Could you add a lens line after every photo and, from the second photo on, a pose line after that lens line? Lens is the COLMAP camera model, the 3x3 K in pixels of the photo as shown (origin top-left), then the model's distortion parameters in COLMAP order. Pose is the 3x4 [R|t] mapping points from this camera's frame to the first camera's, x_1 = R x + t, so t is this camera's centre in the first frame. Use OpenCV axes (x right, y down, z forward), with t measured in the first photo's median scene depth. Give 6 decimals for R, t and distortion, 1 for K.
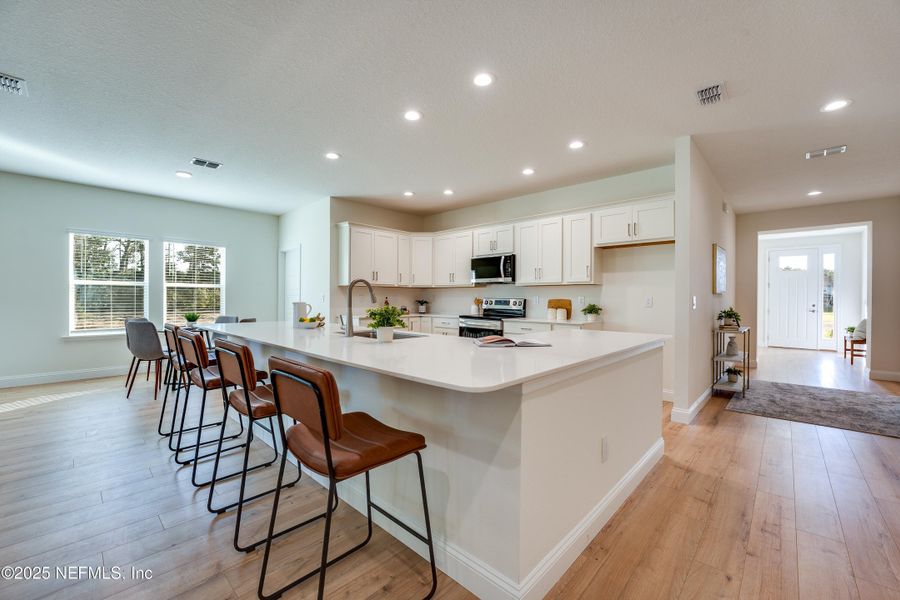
lens RADIAL K [[367.1, 0, 451.8], [0, 367.1, 299.4], [0, 0, 1]] dist [-0.030808, 0.003919]
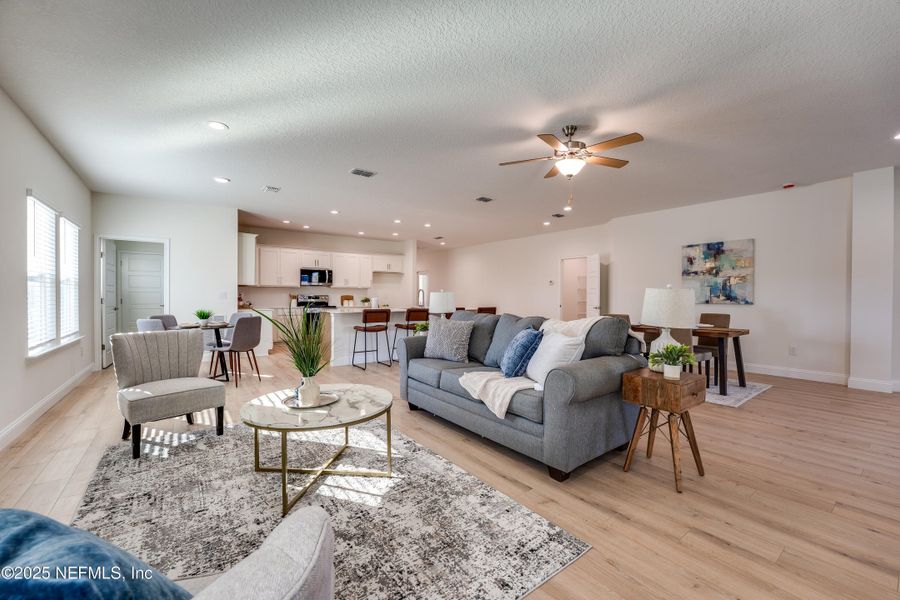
lens RADIAL K [[367.1, 0, 451.2], [0, 367.1, 300.6], [0, 0, 1]] dist [-0.030808, 0.003919]
pose [[0.177762, -0.018447, 0.983901, -1.446595], [-0.000859, 0.999821, 0.018900, -0.009715], [-0.984073, -0.004205, 0.177715, 0.117897]]
